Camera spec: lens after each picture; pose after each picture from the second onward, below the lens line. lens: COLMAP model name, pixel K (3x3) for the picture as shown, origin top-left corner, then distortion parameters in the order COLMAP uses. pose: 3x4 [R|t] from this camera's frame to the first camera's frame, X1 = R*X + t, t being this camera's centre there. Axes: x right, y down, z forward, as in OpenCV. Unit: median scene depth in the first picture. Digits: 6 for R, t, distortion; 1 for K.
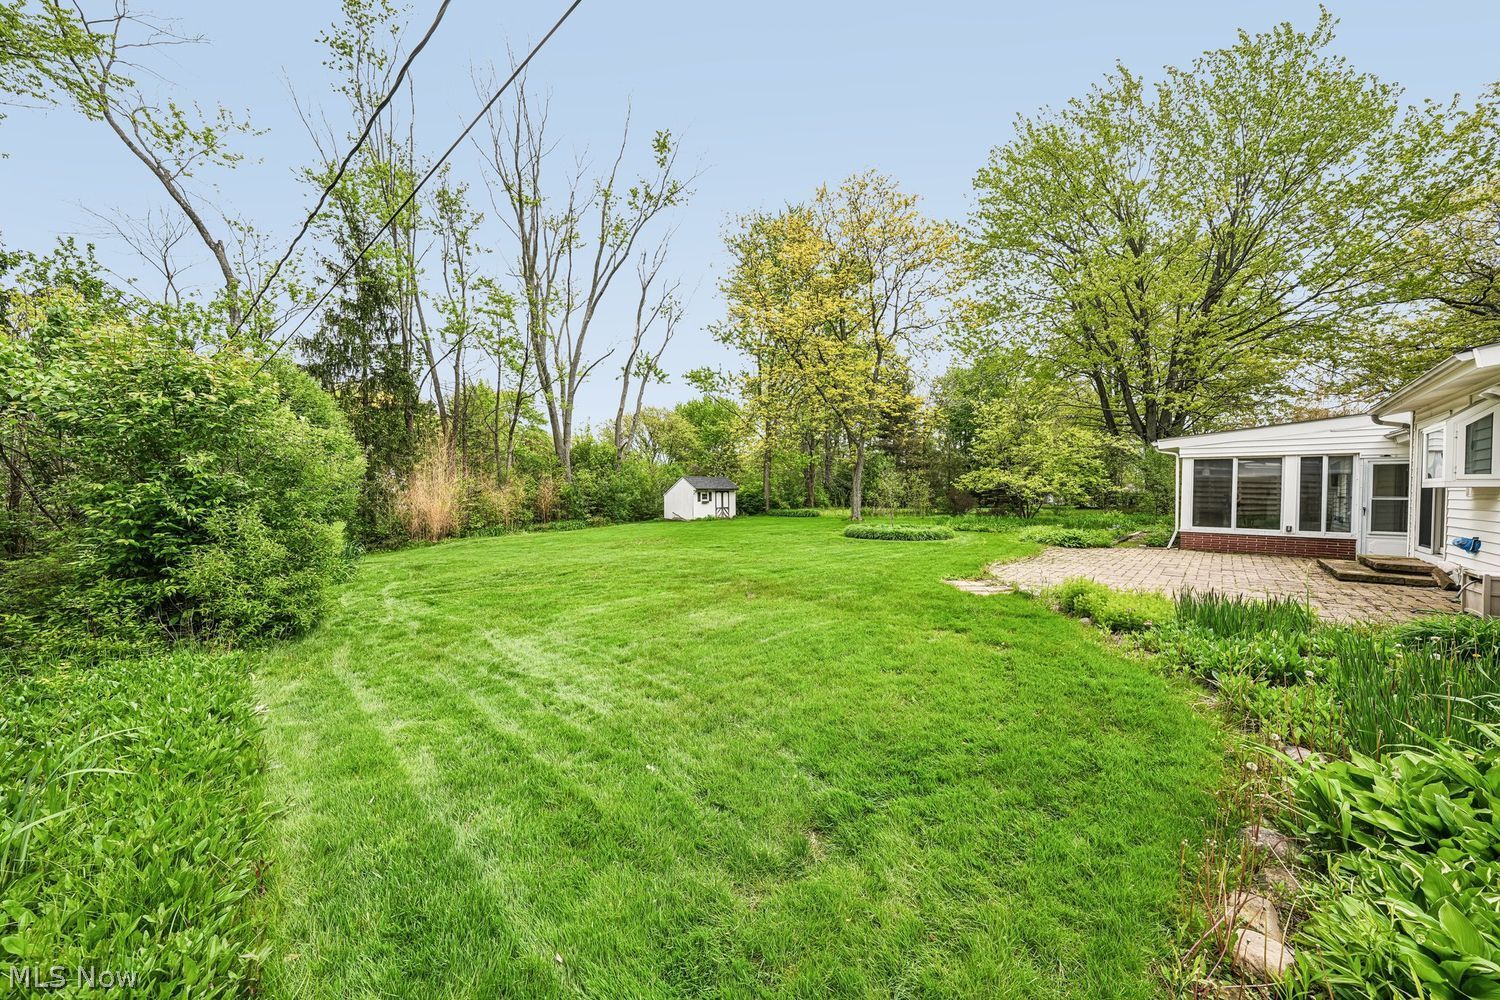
lens RADIAL K [[514.6, 0, 756.2], [0, 514.6, 495.0], [0, 0, 1]] dist [-0.002361, -0.000094]
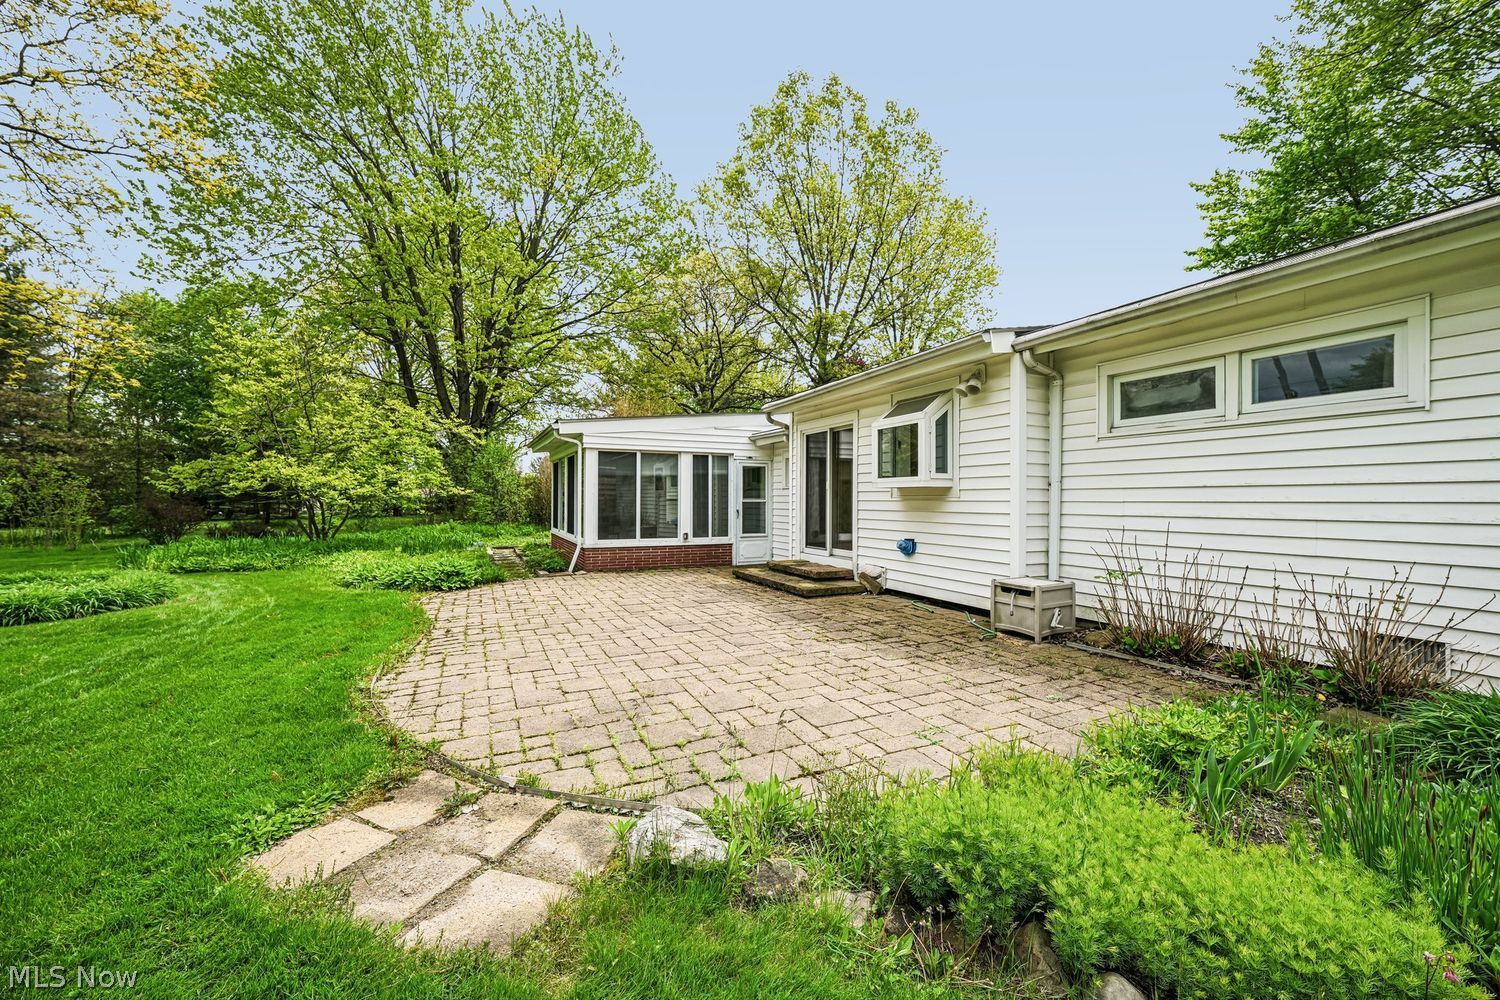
lens RADIAL K [[602.4, 0, 756.7], [0, 602.4, 496.0], [0, 0, 1]] dist [-0.003690, -0.000298]
pose [[0.389173, -0.001359, 0.921164, 0.127583], [0.007472, 0.999971, -0.001681, 0.000106], [-0.921134, 0.007537, 0.389172, 0.438372]]
